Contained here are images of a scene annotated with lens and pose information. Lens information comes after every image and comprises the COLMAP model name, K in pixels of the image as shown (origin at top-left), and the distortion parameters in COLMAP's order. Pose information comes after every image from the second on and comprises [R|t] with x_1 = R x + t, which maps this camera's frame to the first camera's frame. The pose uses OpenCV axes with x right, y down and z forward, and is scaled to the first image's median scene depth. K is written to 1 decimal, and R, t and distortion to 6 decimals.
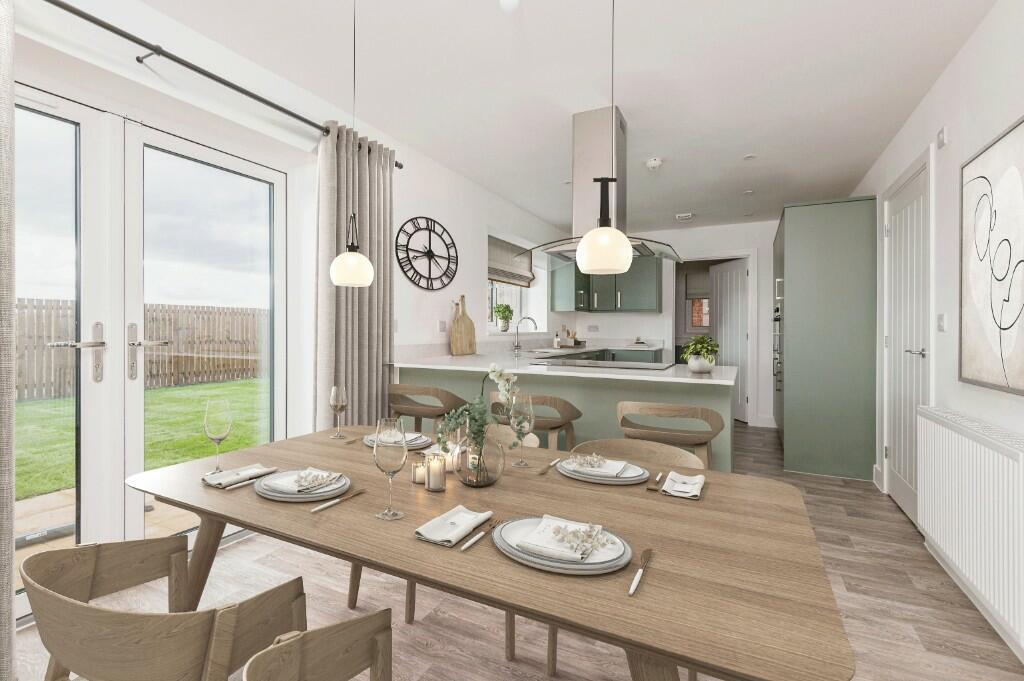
lens RADIAL K [[464.2, 0, 511.2], [0, 464.2, 329.8], [0, 0, 1]] dist [0.004011, 0.000249]
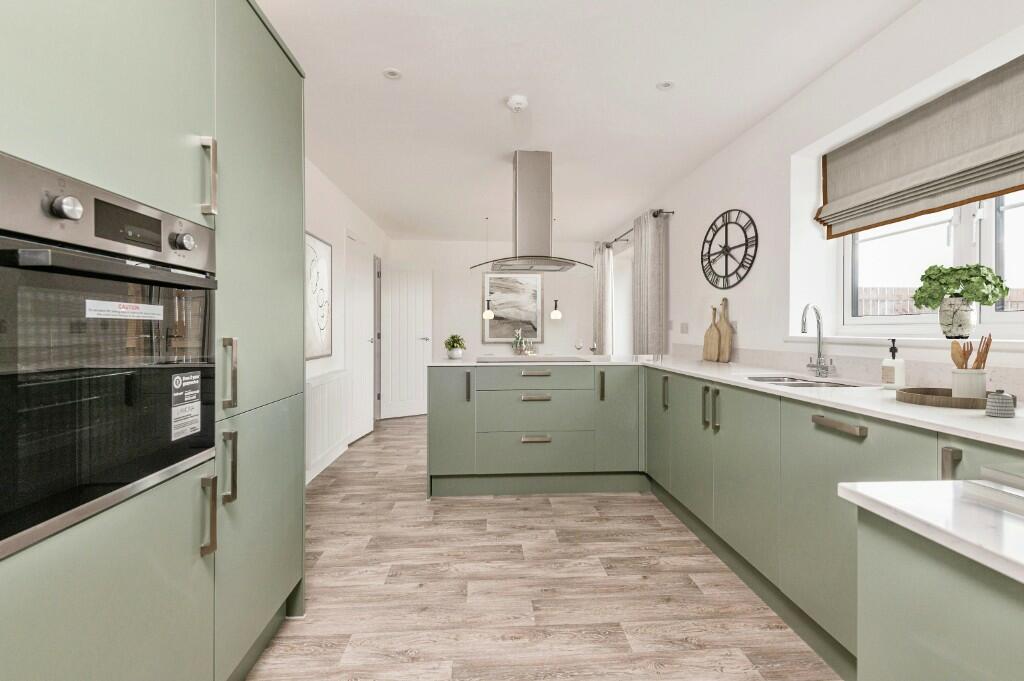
lens RADIAL K [[464.2, 0, 509.4], [0, 464.2, 331.3], [0, 0, 1]] dist [0.004011, 0.000249]
pose [[-0.862684, 0.007696, -0.505684, 0.639285], [0.001137, 0.999911, 0.013279, -0.013651], [0.505742, 0.010881, -0.862616, 1.523144]]
